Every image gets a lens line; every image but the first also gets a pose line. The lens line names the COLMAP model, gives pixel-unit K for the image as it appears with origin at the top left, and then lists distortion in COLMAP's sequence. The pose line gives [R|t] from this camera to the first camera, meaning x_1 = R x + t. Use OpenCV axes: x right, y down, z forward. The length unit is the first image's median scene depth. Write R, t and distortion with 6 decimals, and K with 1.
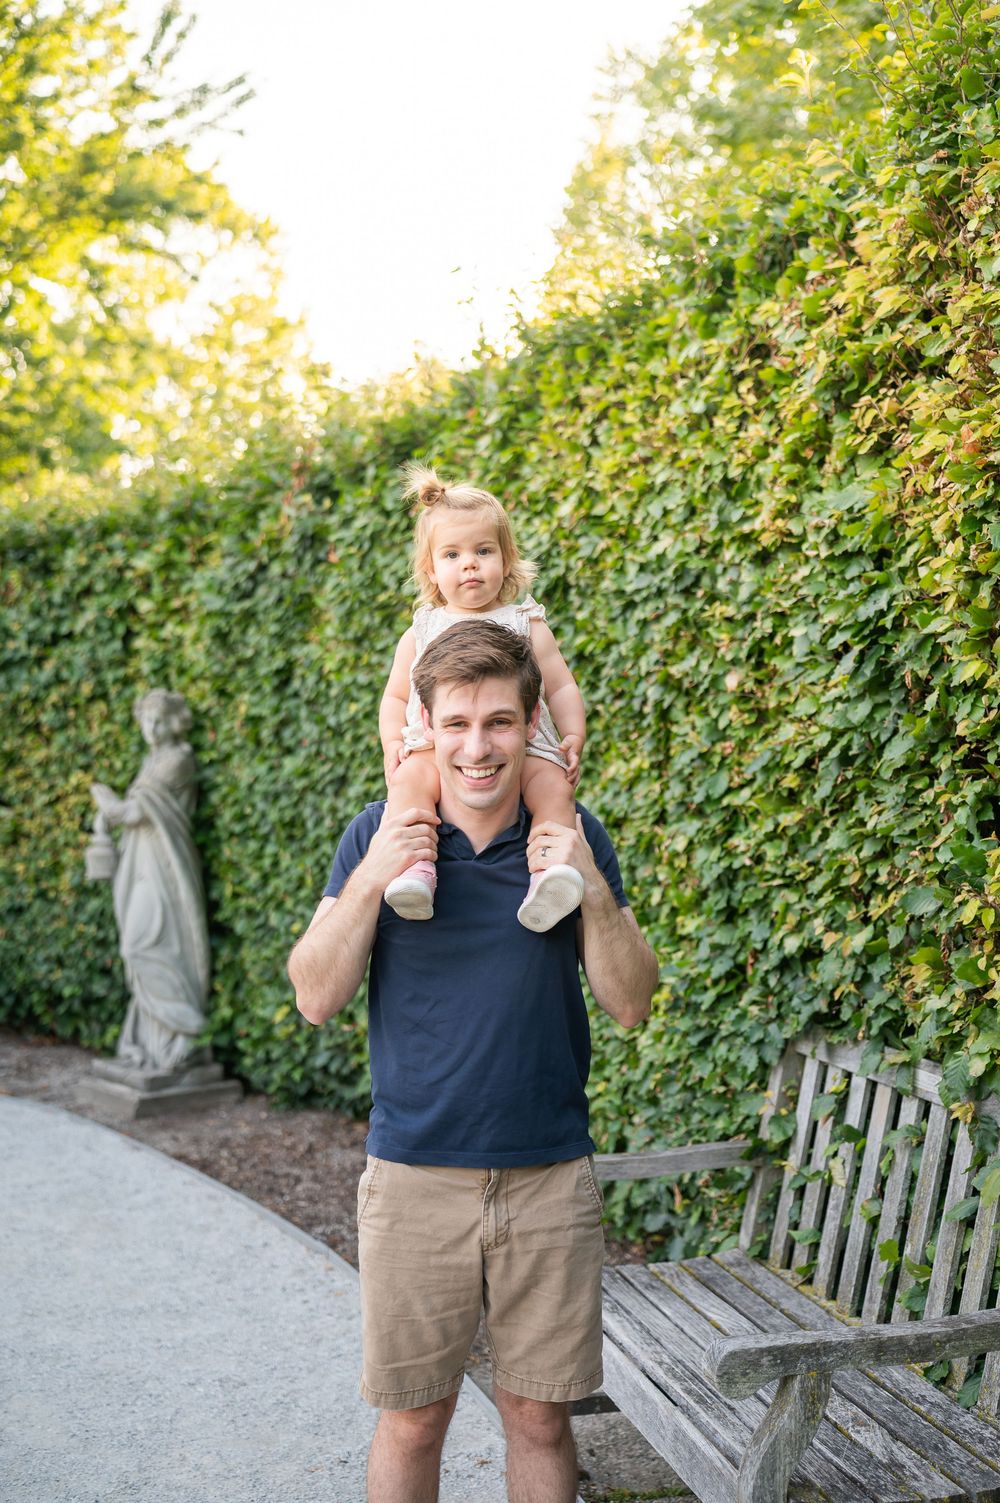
lens RADIAL K [[1675.1, 0, 502.5], [0, 1675.1, 752.6], [0, 0, 1]] dist [-0.017512, 0.000000]
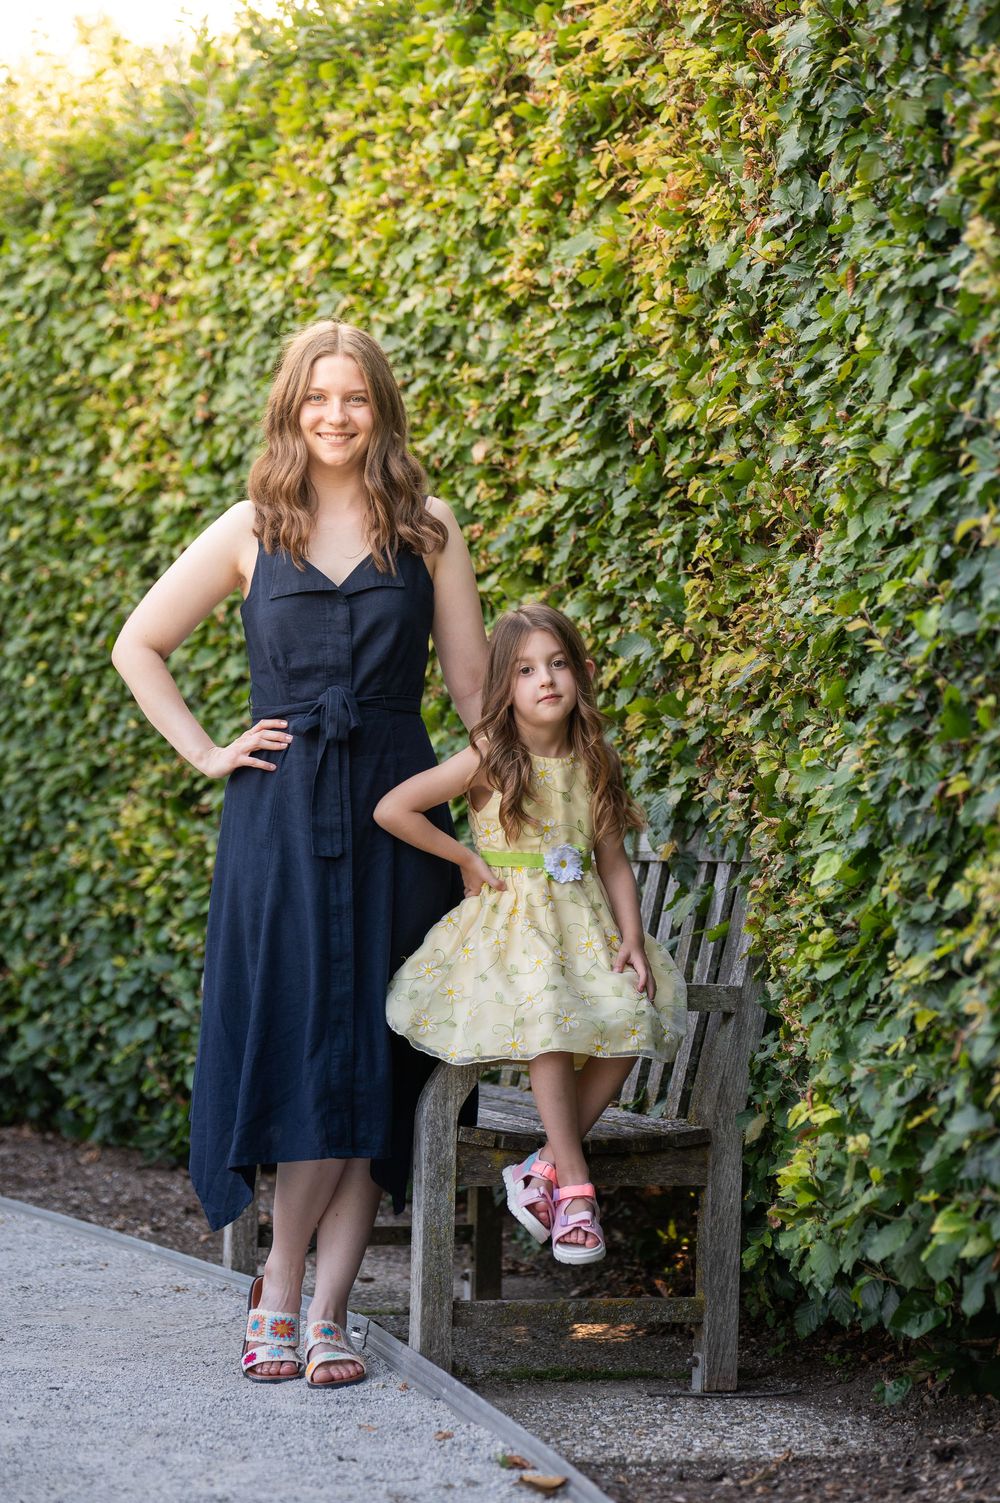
lens RADIAL K [[3437.2, 0, 499.6], [0, 3437.2, 750.7], [0, 0, 1]] dist [-0.061254, 0.000000]
pose [[0.996611, 0.021551, 0.079383, 0.006736], [-0.019981, 0.999590, -0.020513, 0.150601], [-0.079793, 0.018857, 0.996633, -0.800659]]
